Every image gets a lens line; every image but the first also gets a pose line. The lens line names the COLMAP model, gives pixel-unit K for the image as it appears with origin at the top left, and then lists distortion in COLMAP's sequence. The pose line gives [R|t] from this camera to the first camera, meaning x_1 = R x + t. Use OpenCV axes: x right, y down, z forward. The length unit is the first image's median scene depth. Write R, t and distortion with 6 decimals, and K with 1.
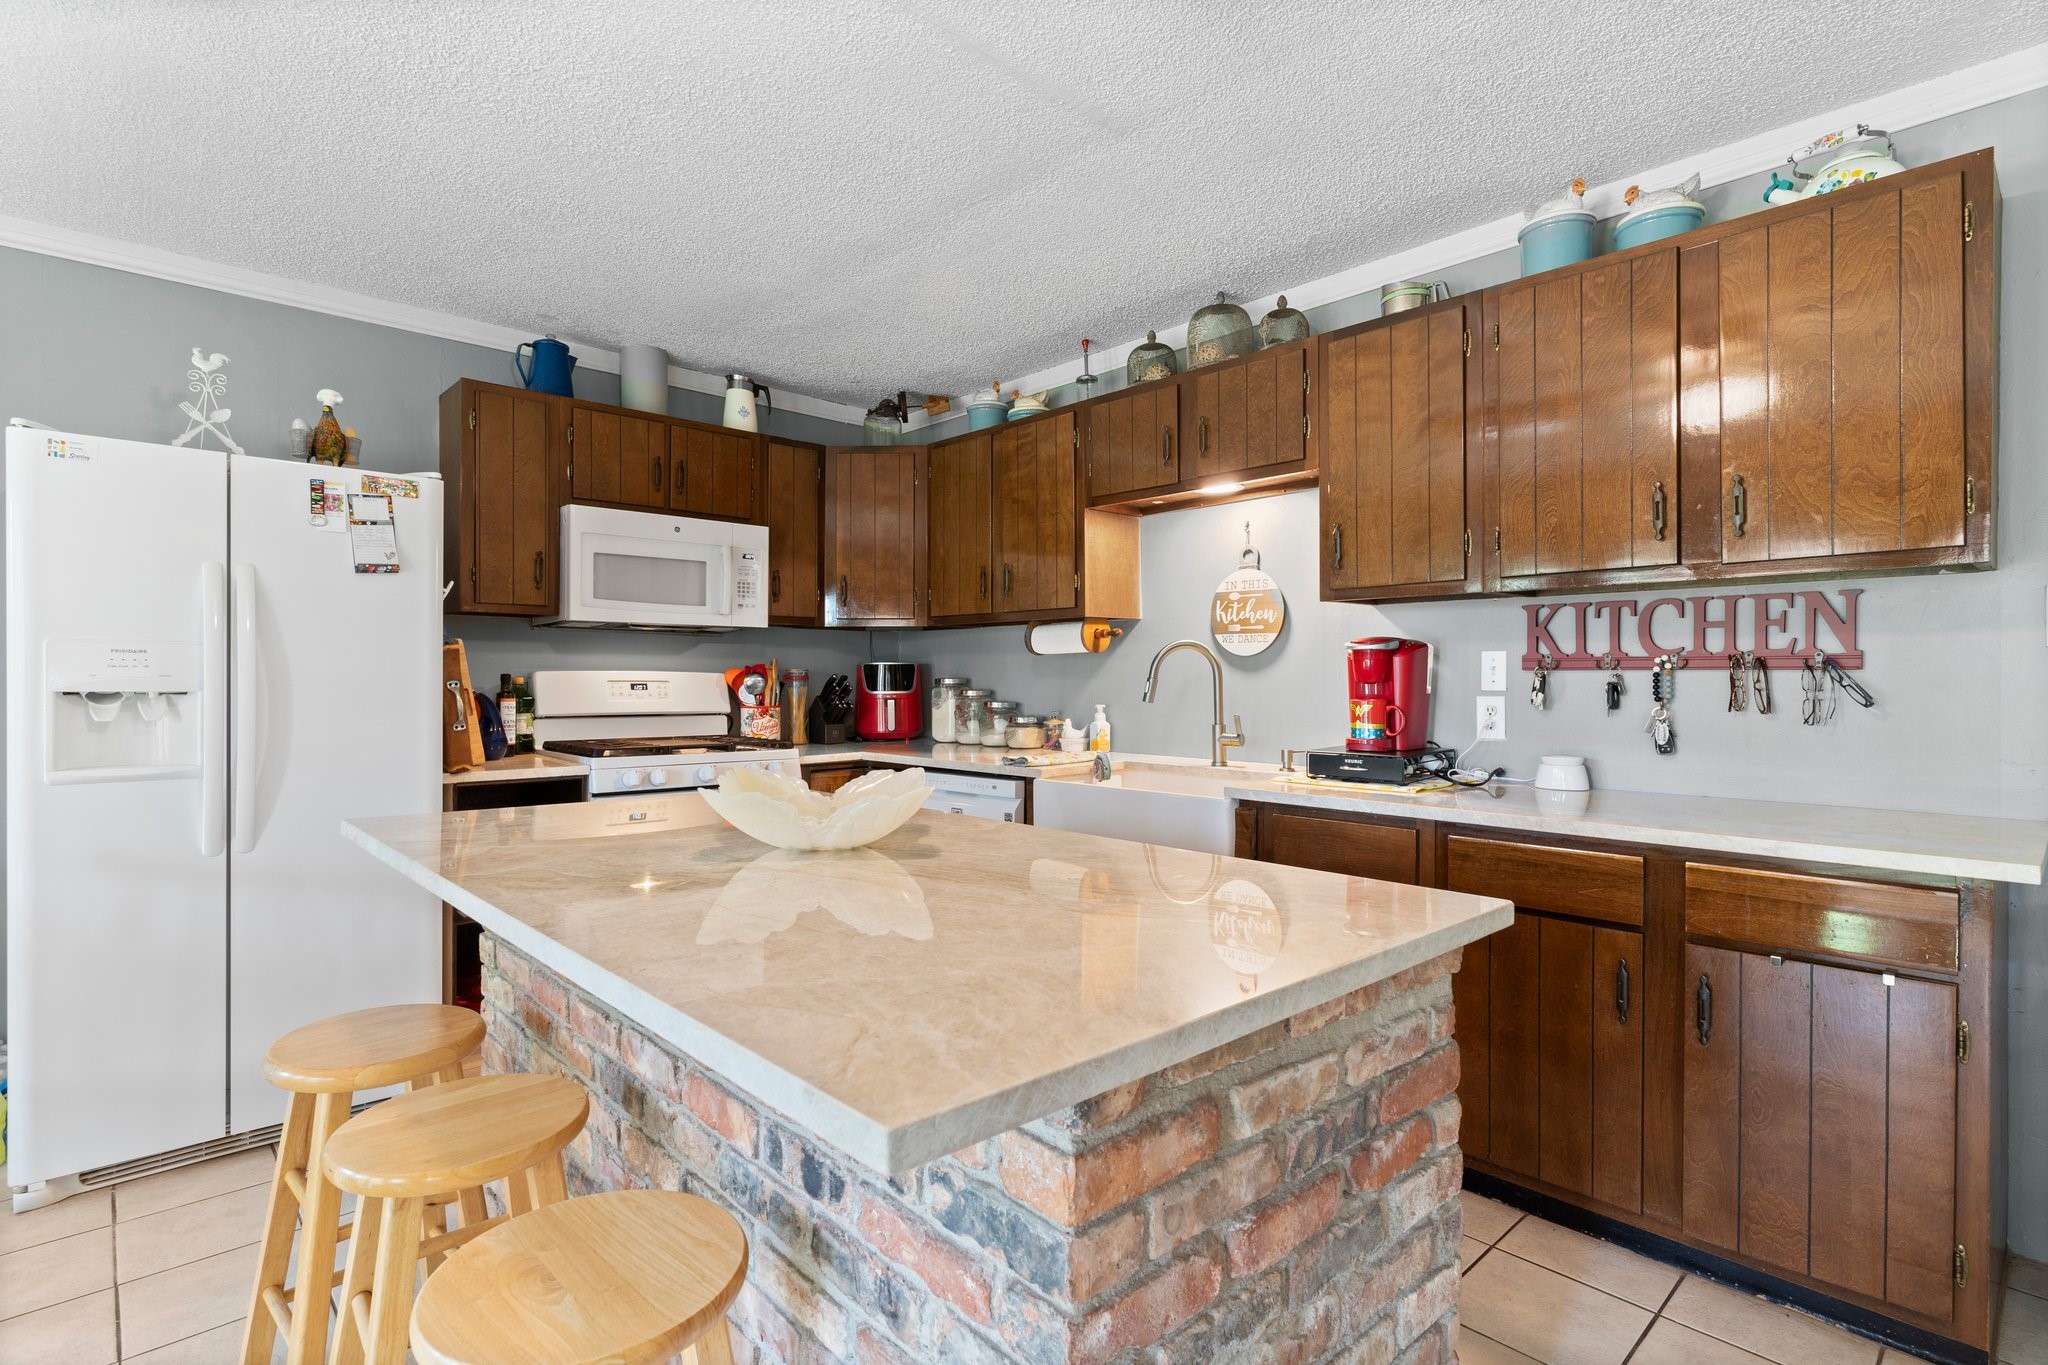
lens RADIAL K [[990.1, 0, 1029.4], [0, 990.1, 687.9], [0, 0, 1]] dist [0.001740, 0.001260]
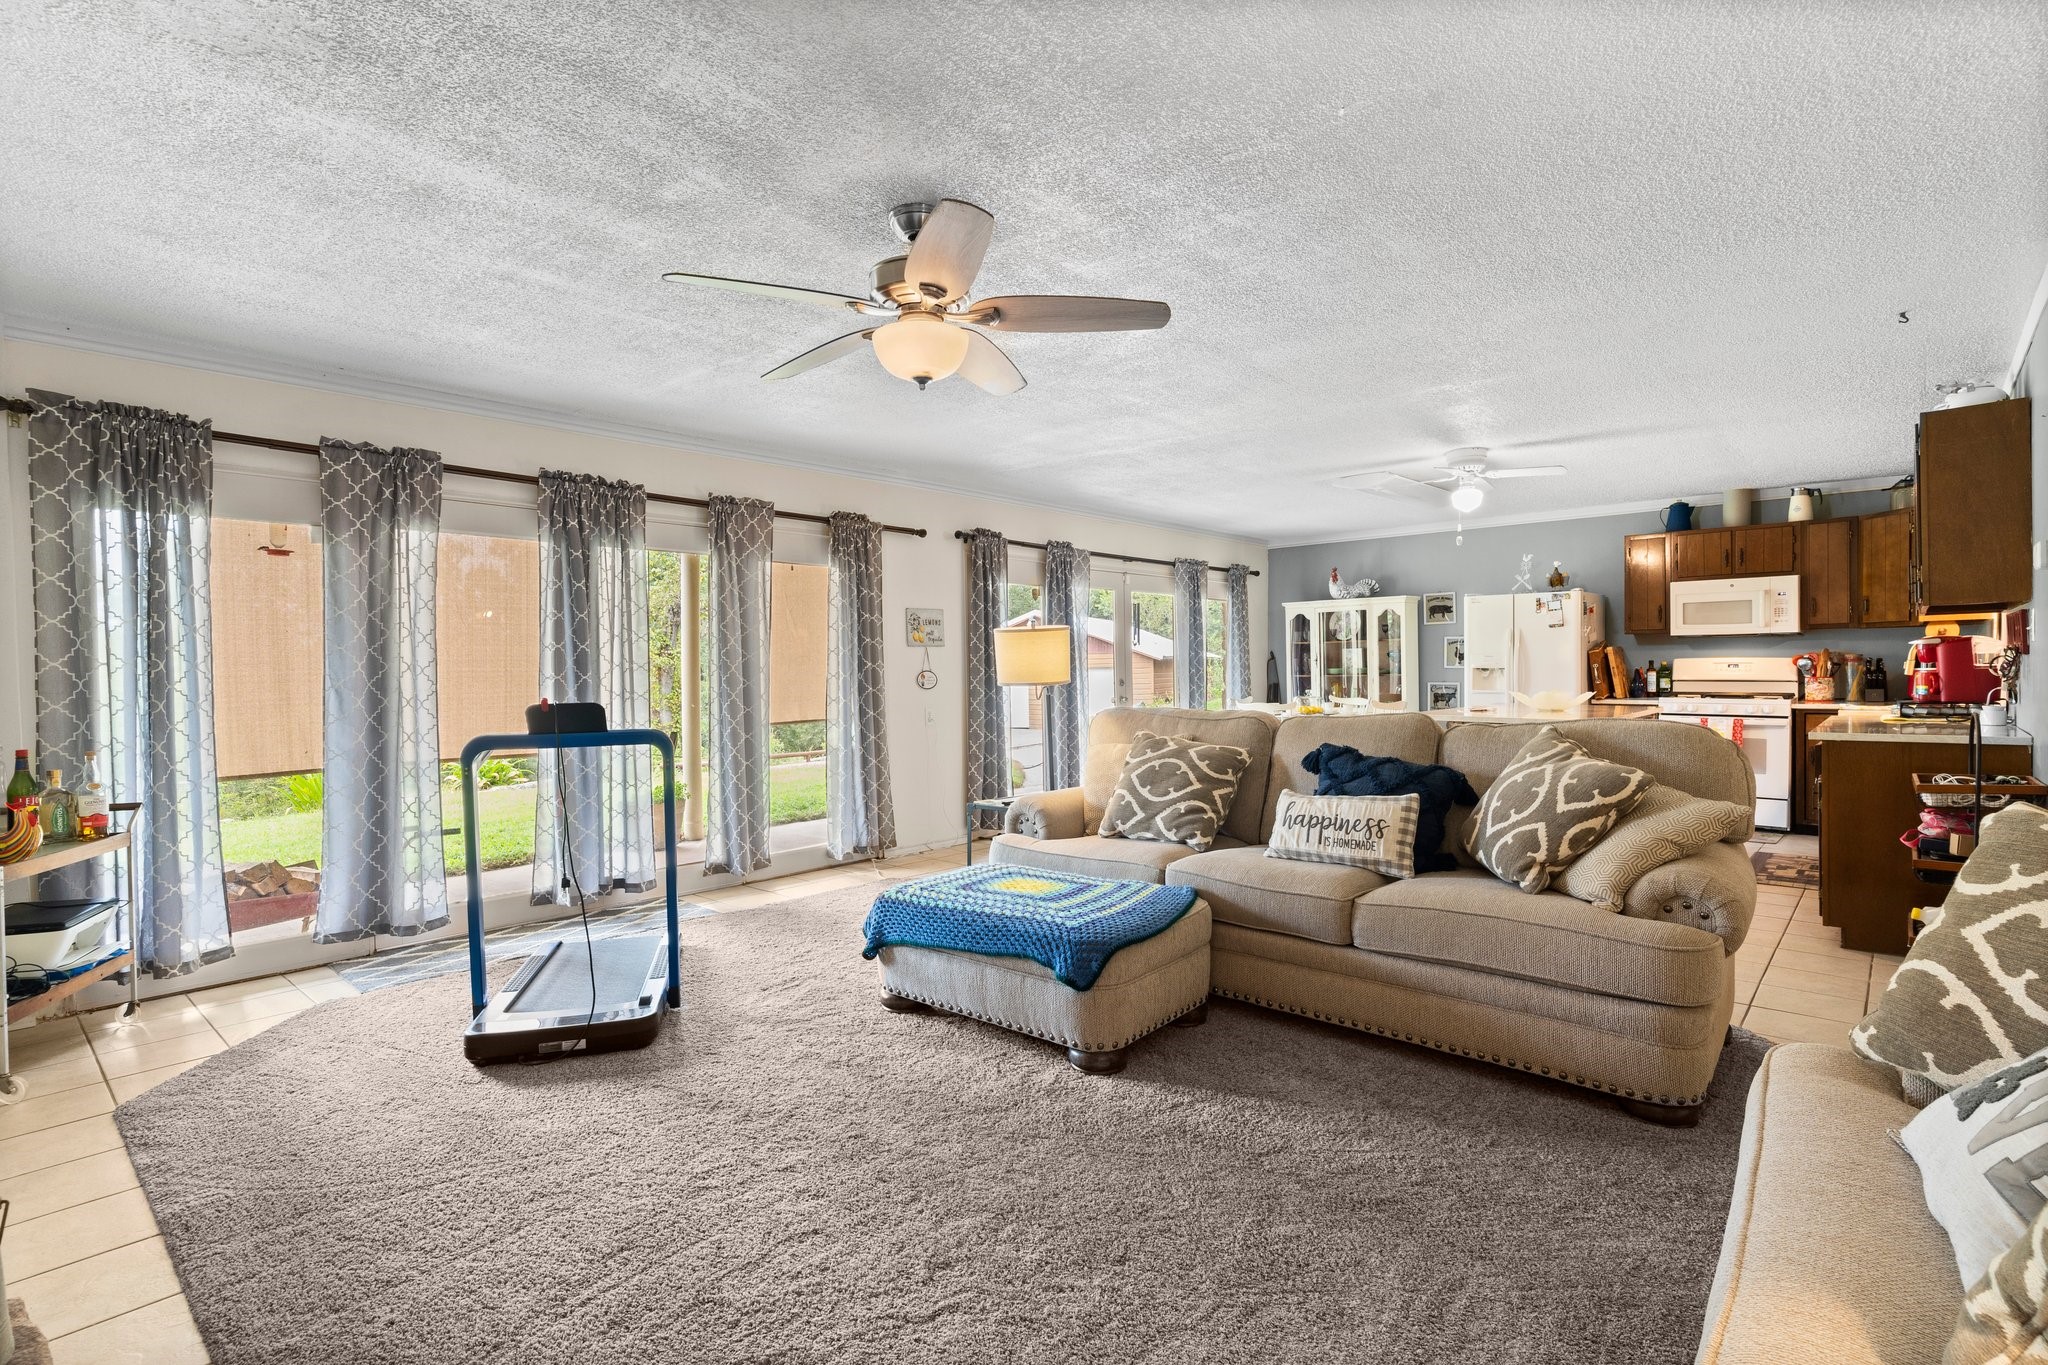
lens RADIAL K [[990.1, 0, 1020.2], [0, 990.1, 685.1], [0, 0, 1]] dist [0.001740, 0.001260]
pose [[0.084138, 0.015994, -0.996326, 1.760291], [0.001224, 0.999869, 0.016154, 0.003917], [0.996453, -0.002579, 0.084107, -0.675565]]
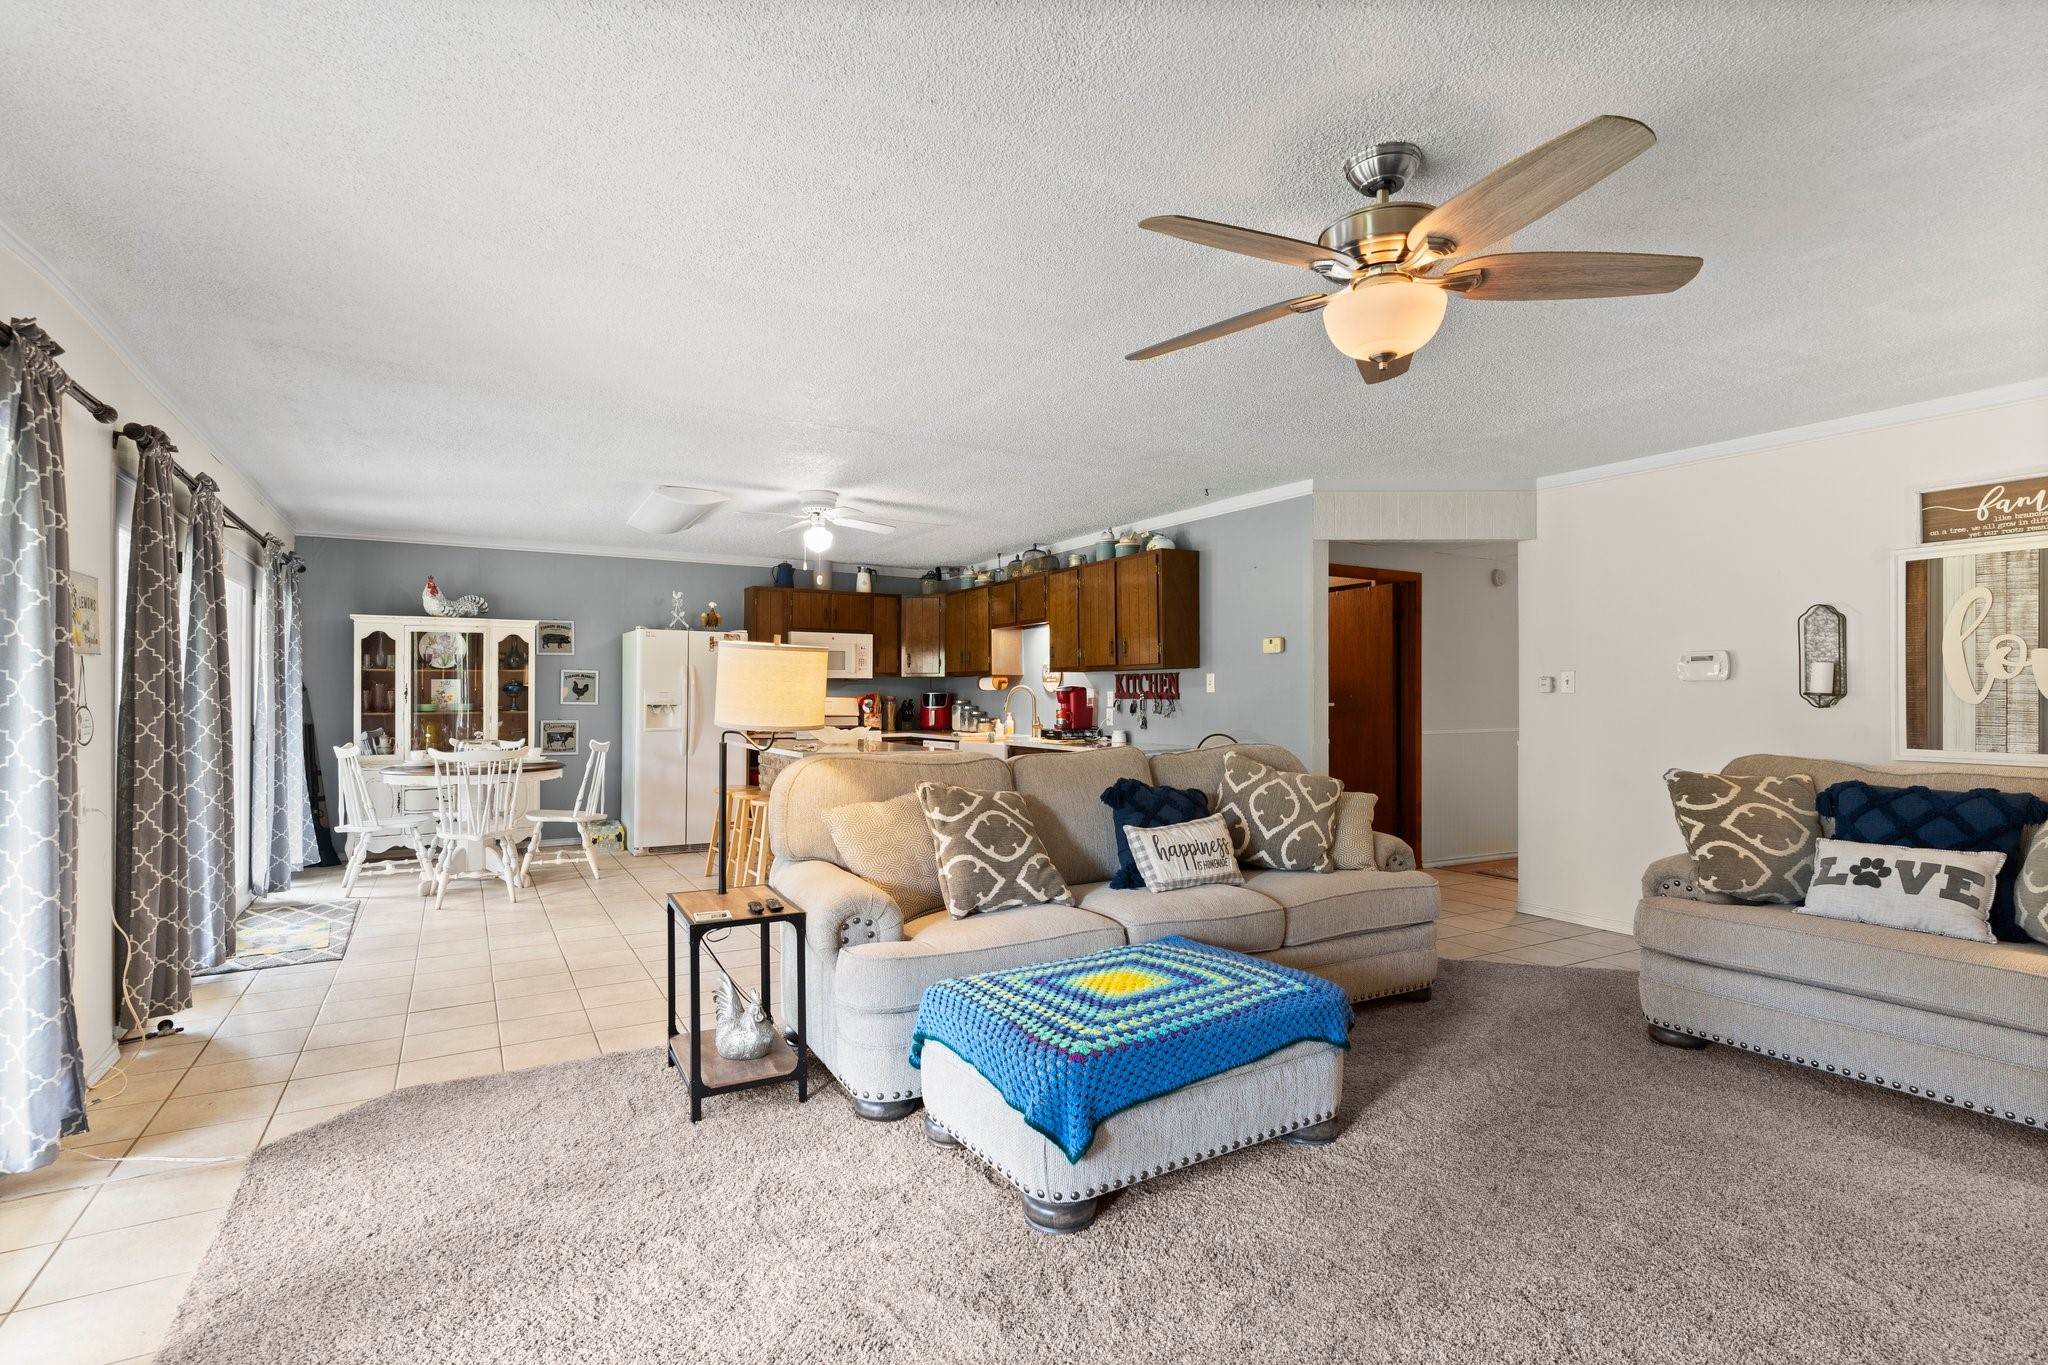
lens RADIAL K [[990.1, 0, 1030.6], [0, 990.1, 690.4], [0, 0, 1]] dist [0.001740, 0.001260]
pose [[0.973559, -0.000283, -0.228434, 0.780764], [-0.003610, 0.999855, -0.016625, 0.004414], [0.228406, 0.017010, 0.973417, -1.451824]]
